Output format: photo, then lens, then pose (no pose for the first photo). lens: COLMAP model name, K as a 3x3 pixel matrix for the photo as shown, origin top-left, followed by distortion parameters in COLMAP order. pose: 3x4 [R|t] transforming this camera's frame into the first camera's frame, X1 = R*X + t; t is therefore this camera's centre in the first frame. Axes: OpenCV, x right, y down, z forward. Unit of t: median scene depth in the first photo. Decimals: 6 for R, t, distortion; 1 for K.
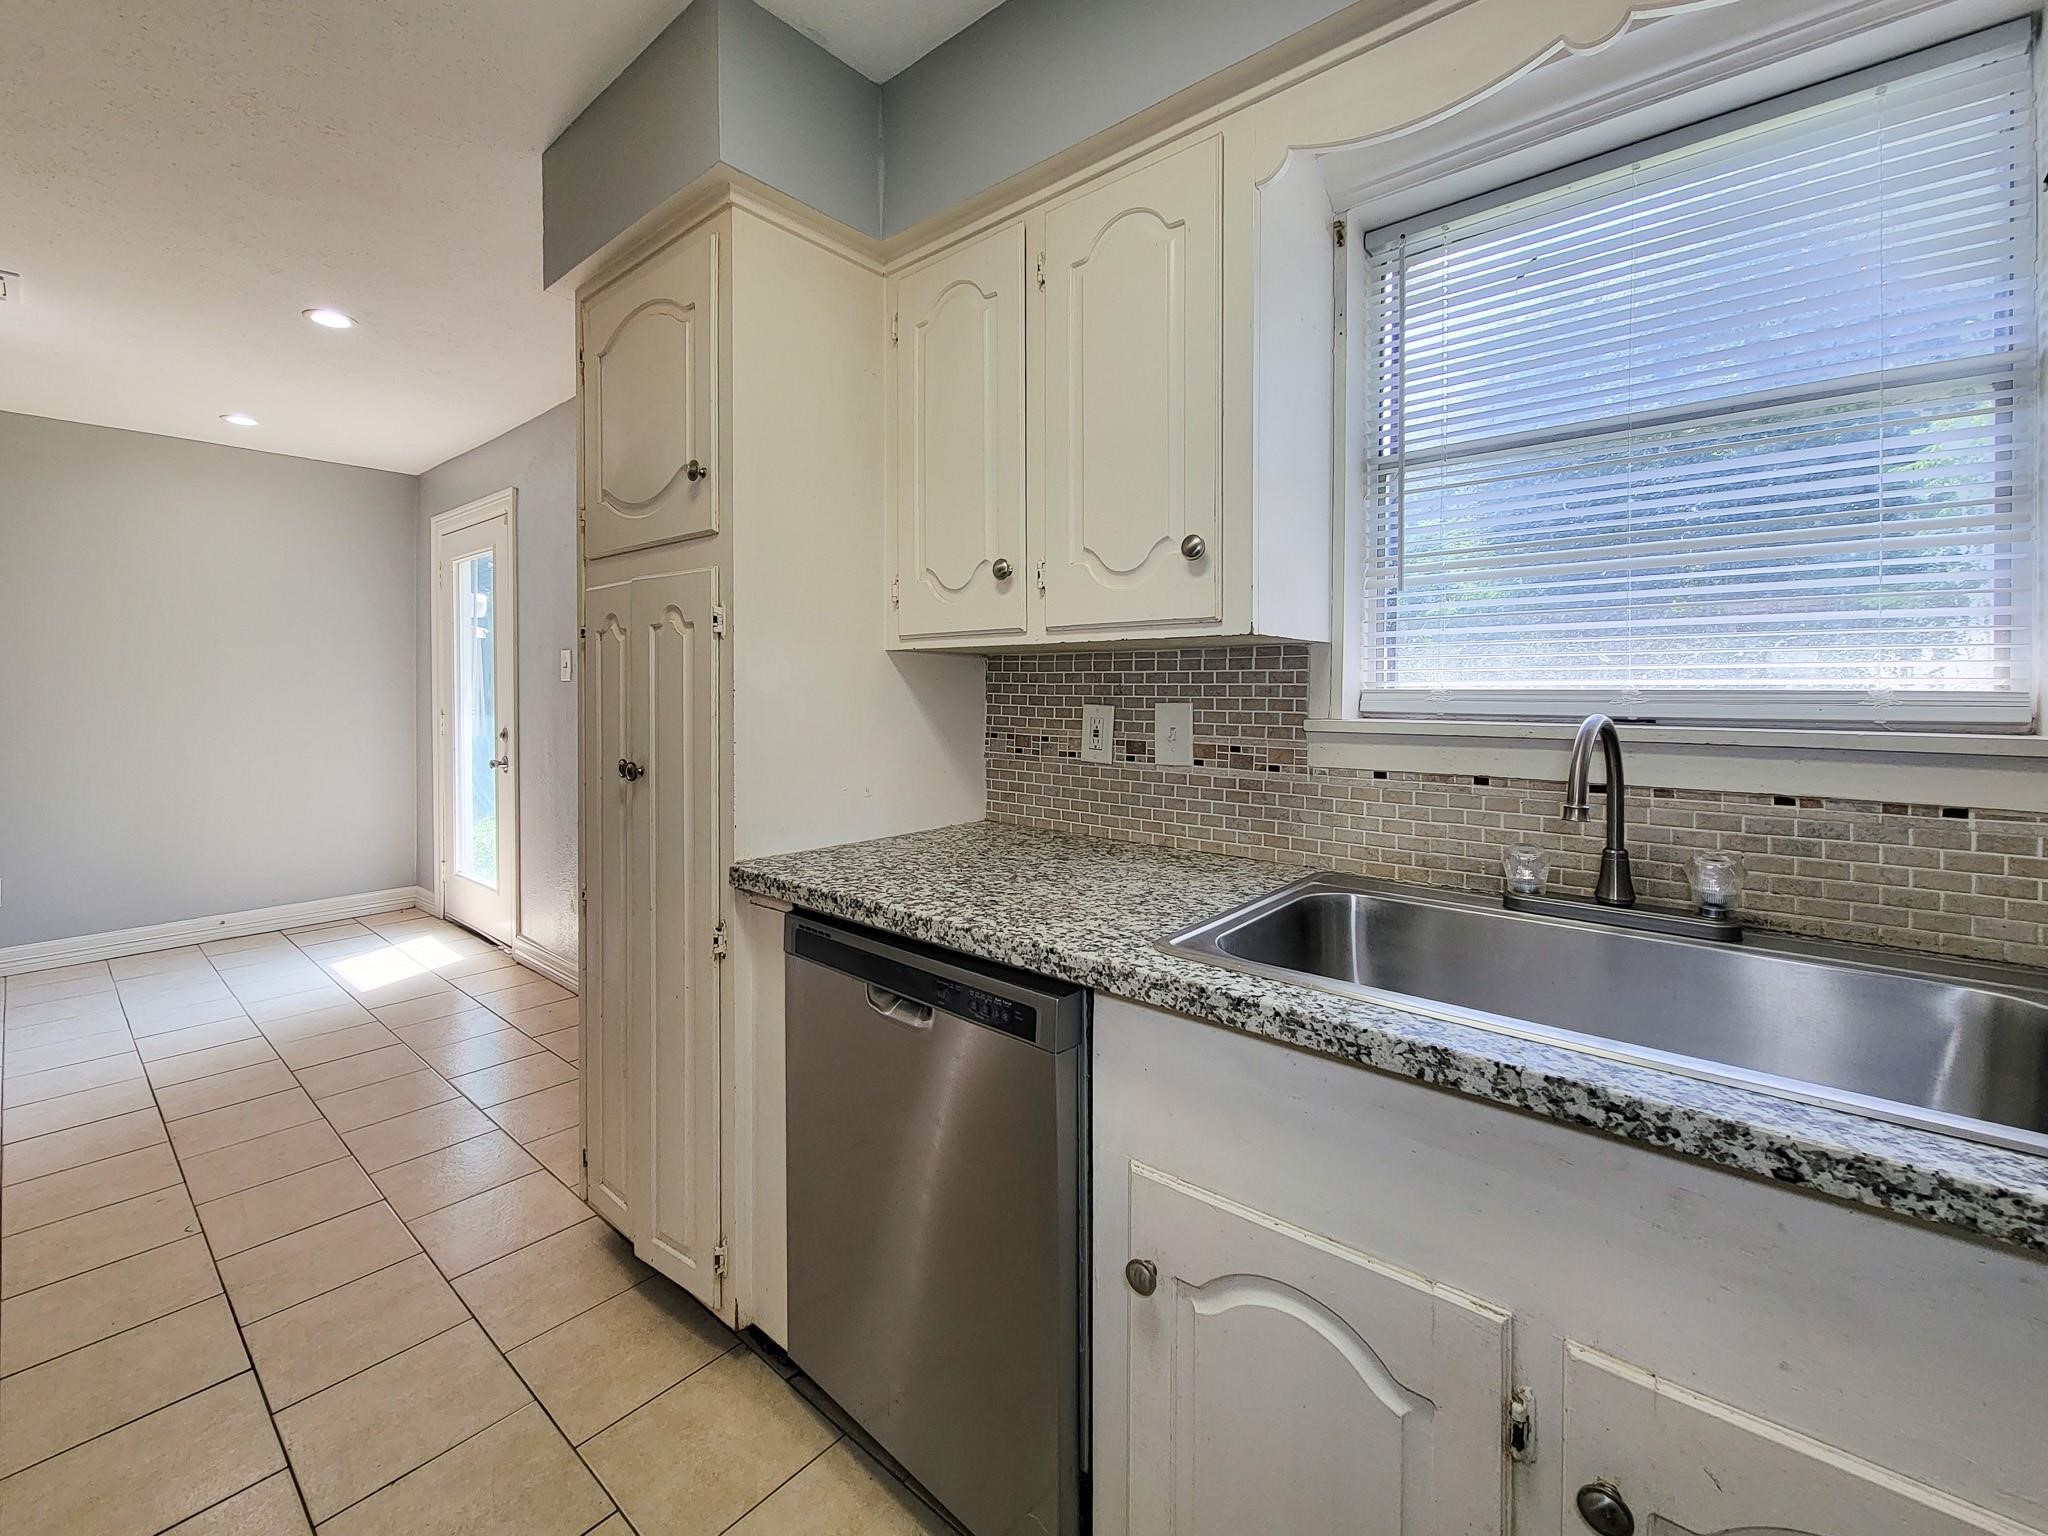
lens RADIAL K [[836.9, 0, 1029.1], [0, 836.9, 694.9], [0, 0, 1]] dist [0.002271, 0.000083]
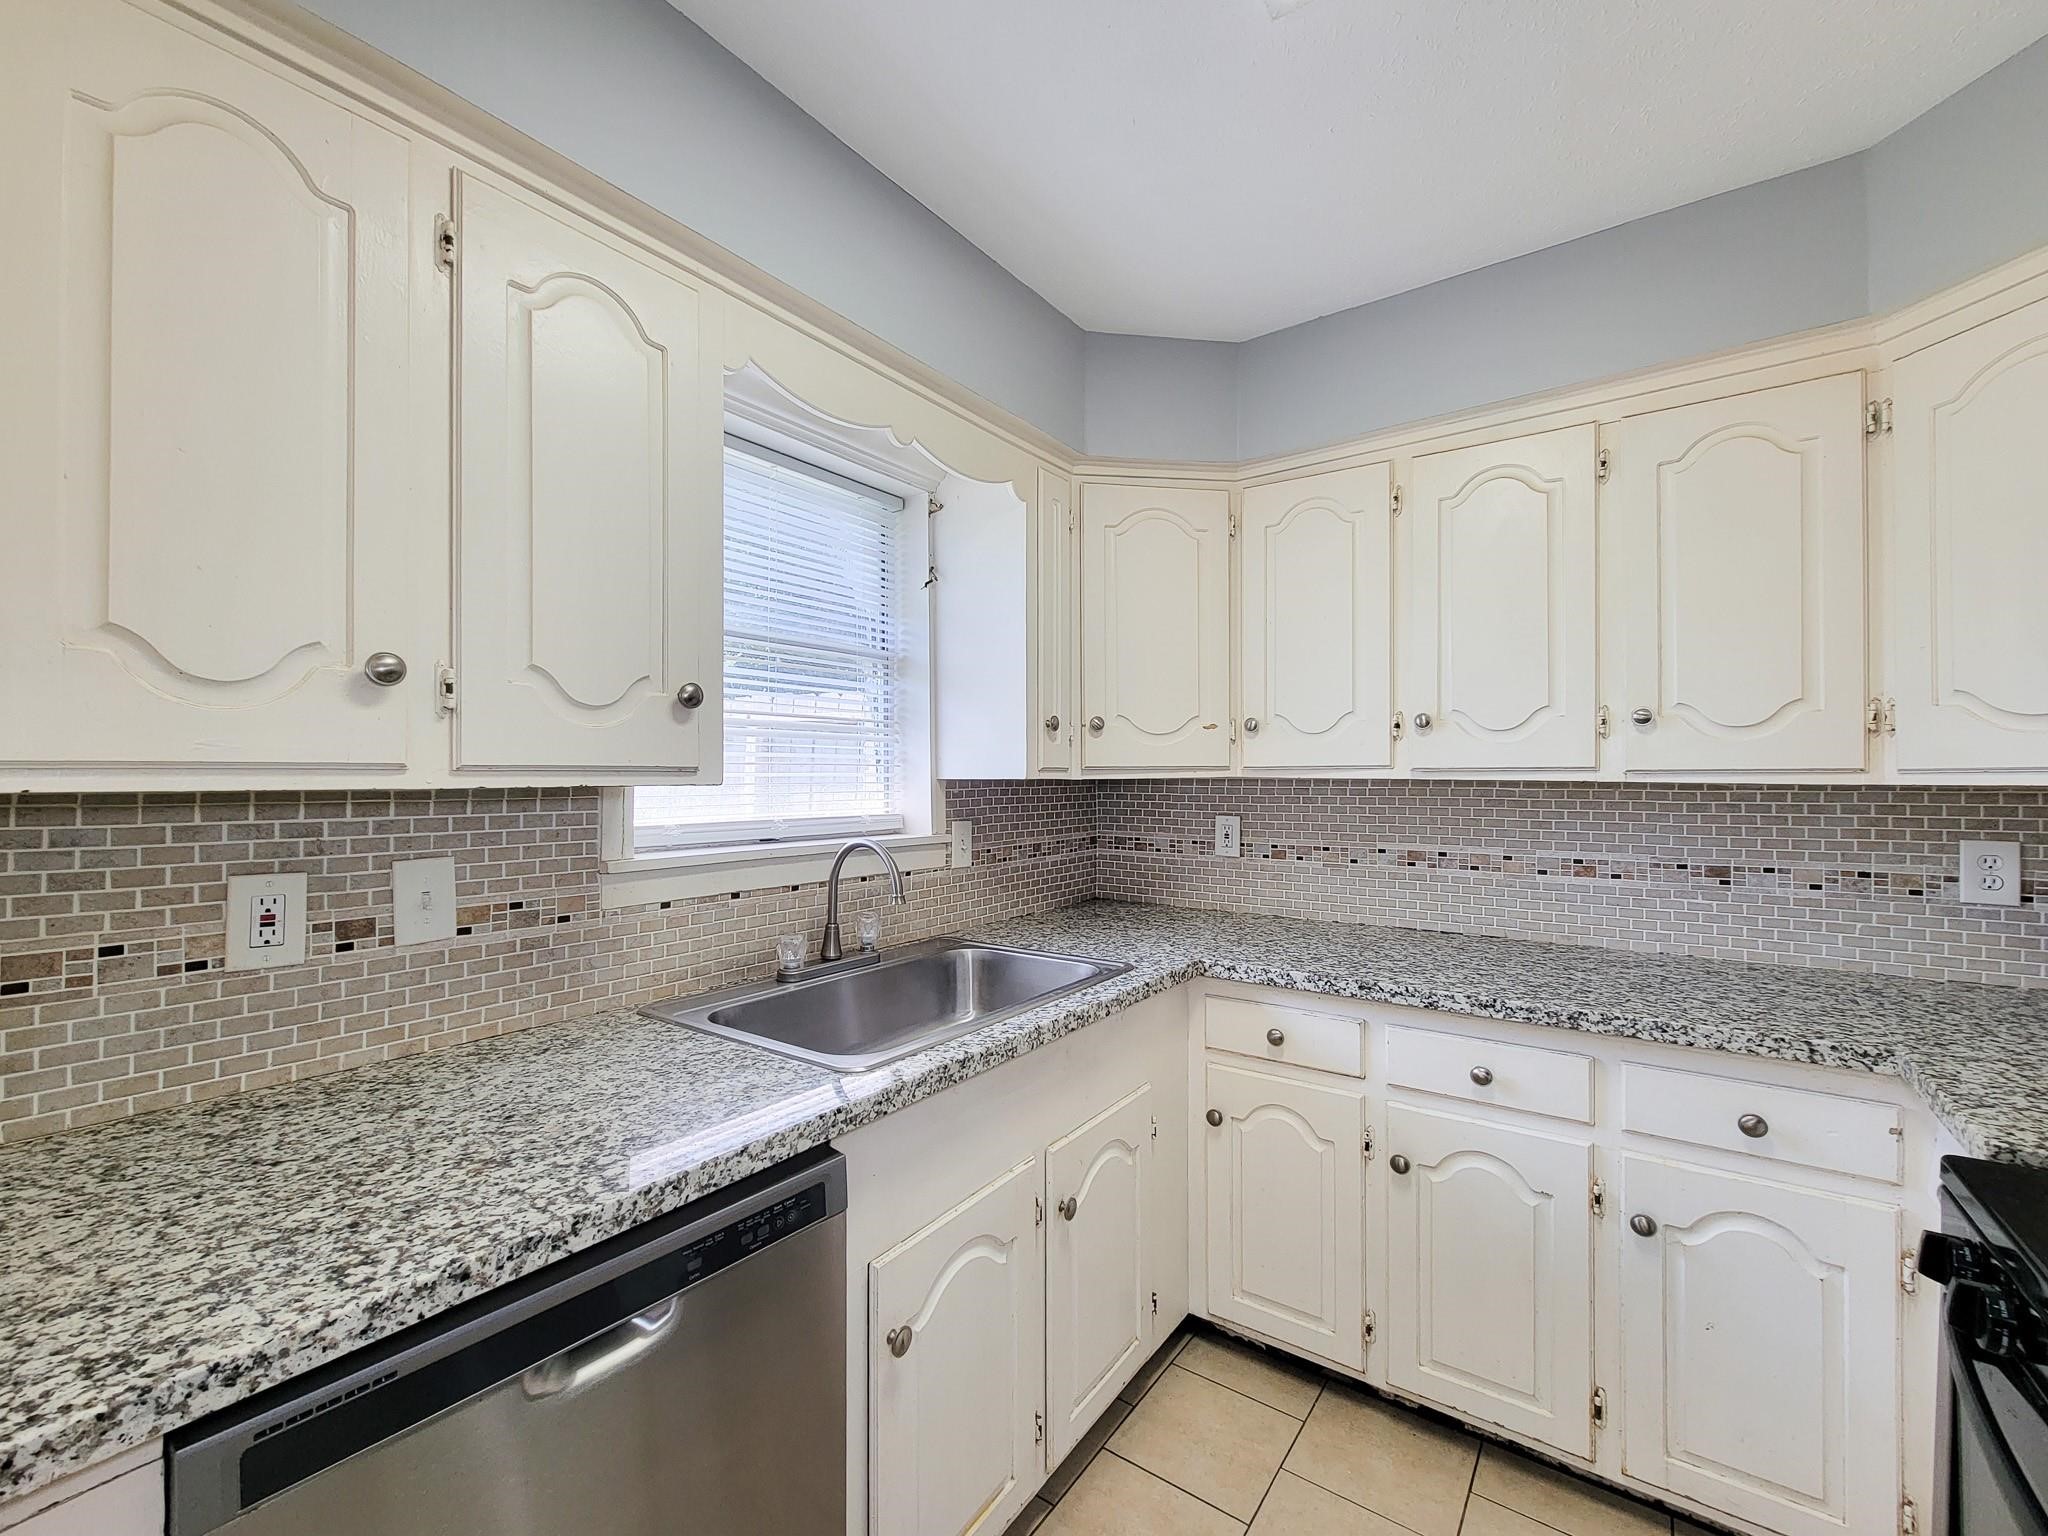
lens RADIAL K [[860.1, 0, 997.6], [0, 860.1, 774.0], [0, 0, 1]] dist [0.001239, -0.000925]
pose [[-0.044177, 0.004329, 0.999014, -0.677112], [0.012032, 0.999920, -0.003801, -0.062725], [-0.998951, 0.011852, -0.044226, 0.563686]]
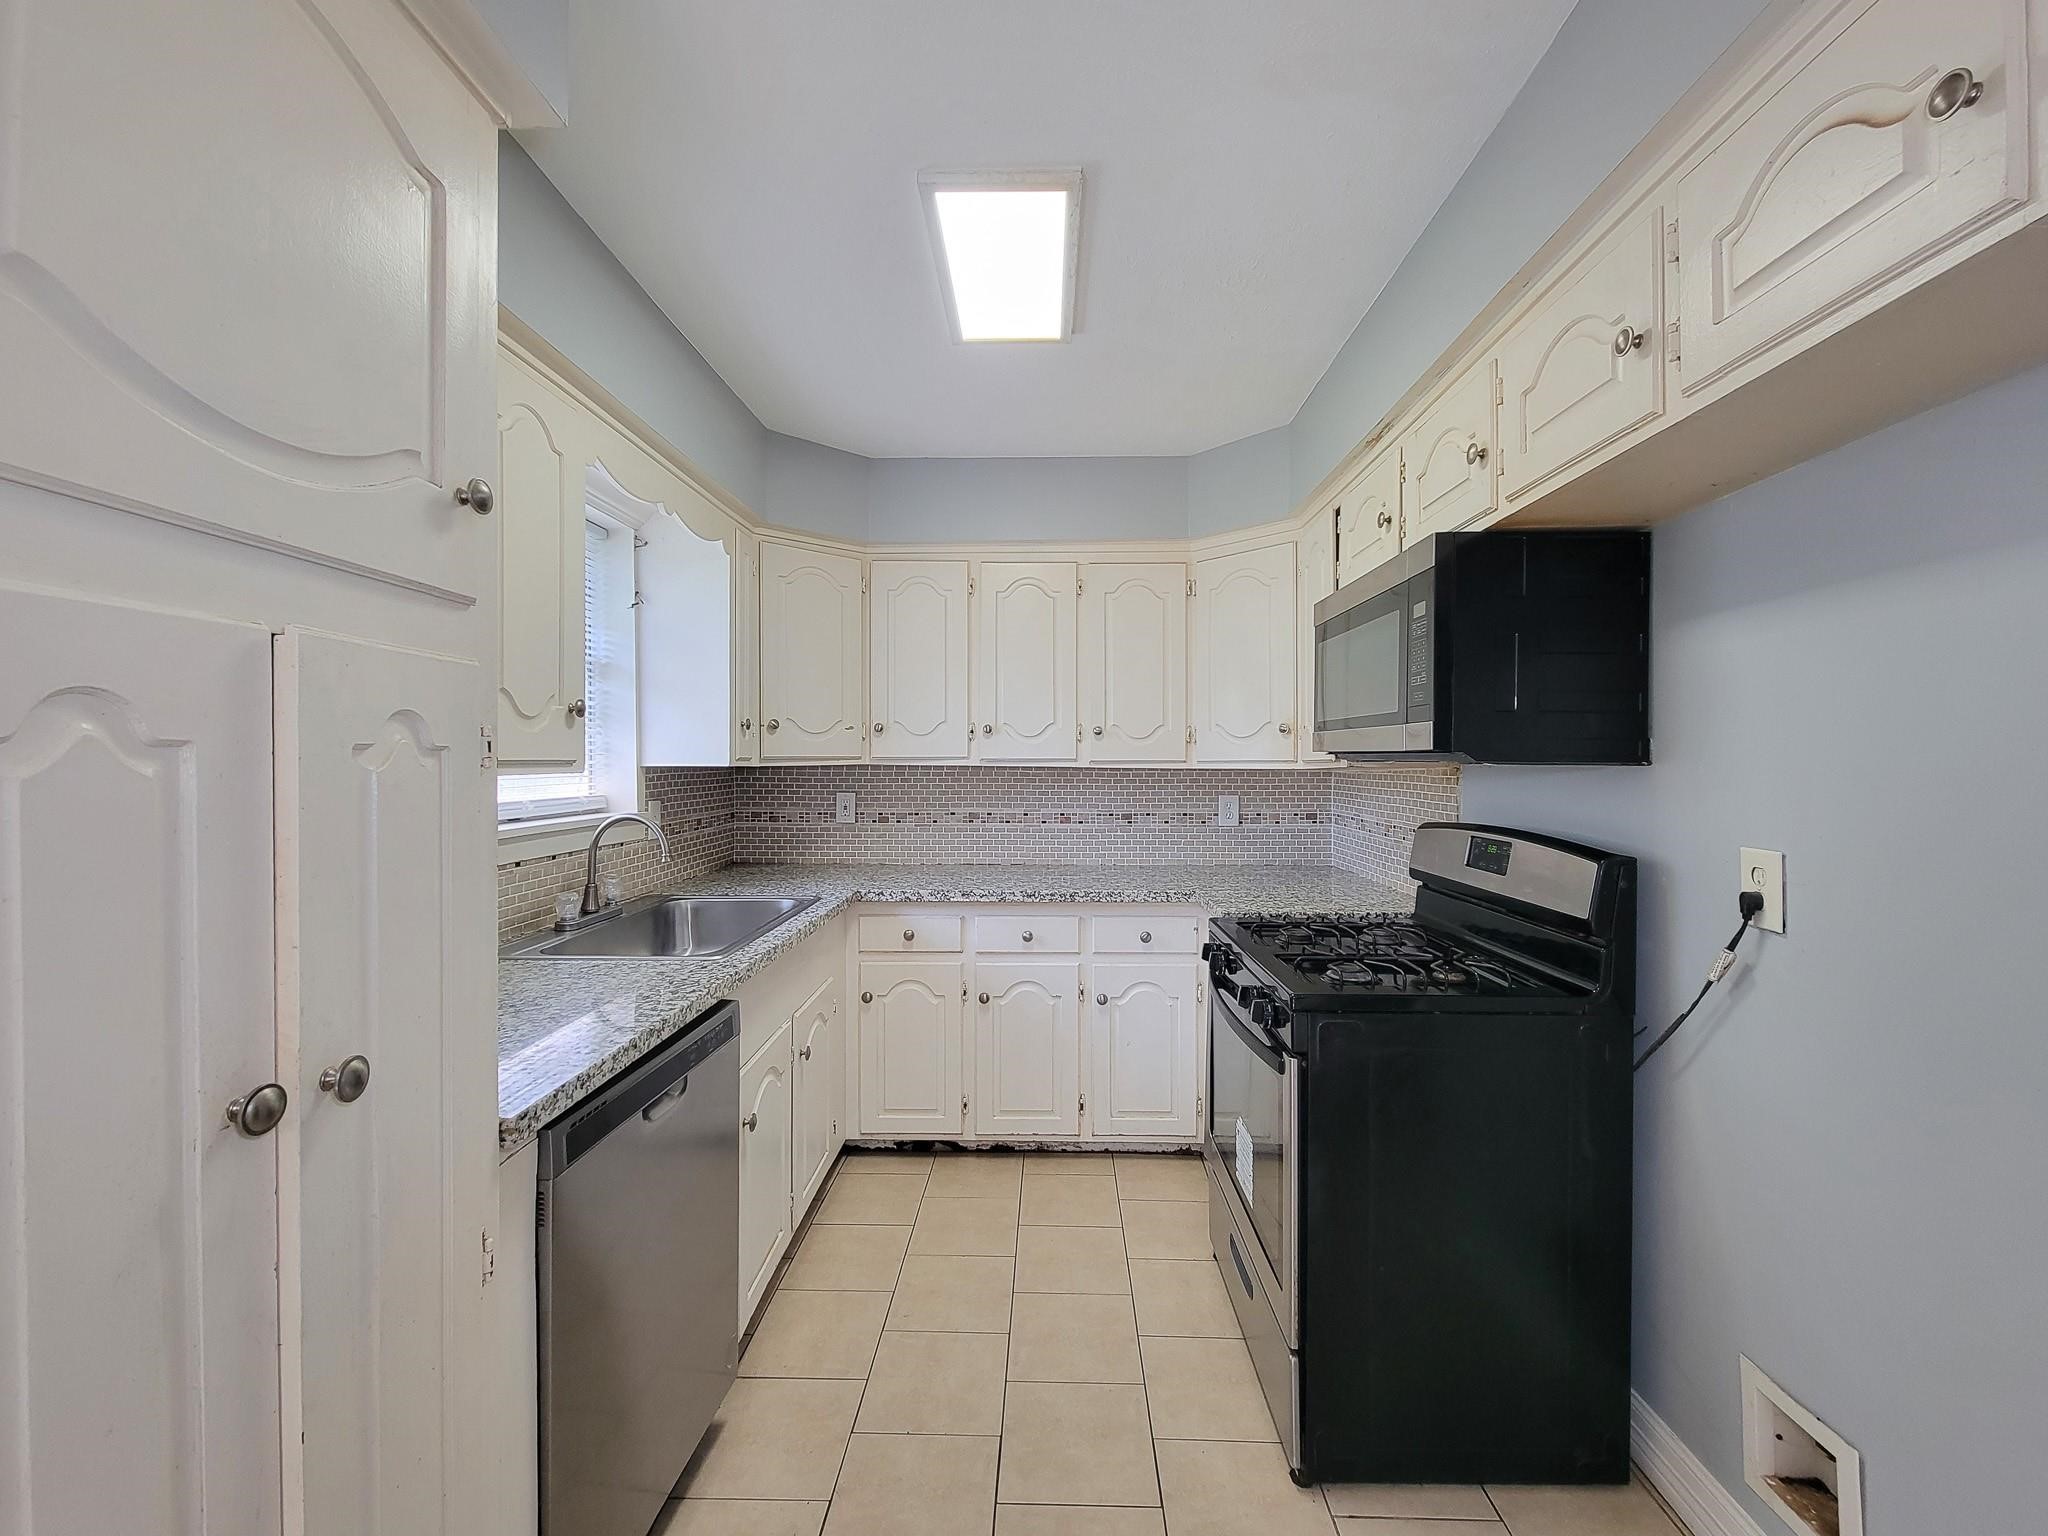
lens RADIAL K [[856.5, 0, 1021.8], [0, 856.5, 767.0], [0, 0, 1]] dist [-0.000163, -0.000606]
pose [[-0.604797, -0.006314, 0.796355, -1.096103], [0.008946, 0.999852, 0.014722, -0.078522], [-0.796330, 0.016028, -0.604651, 1.040597]]
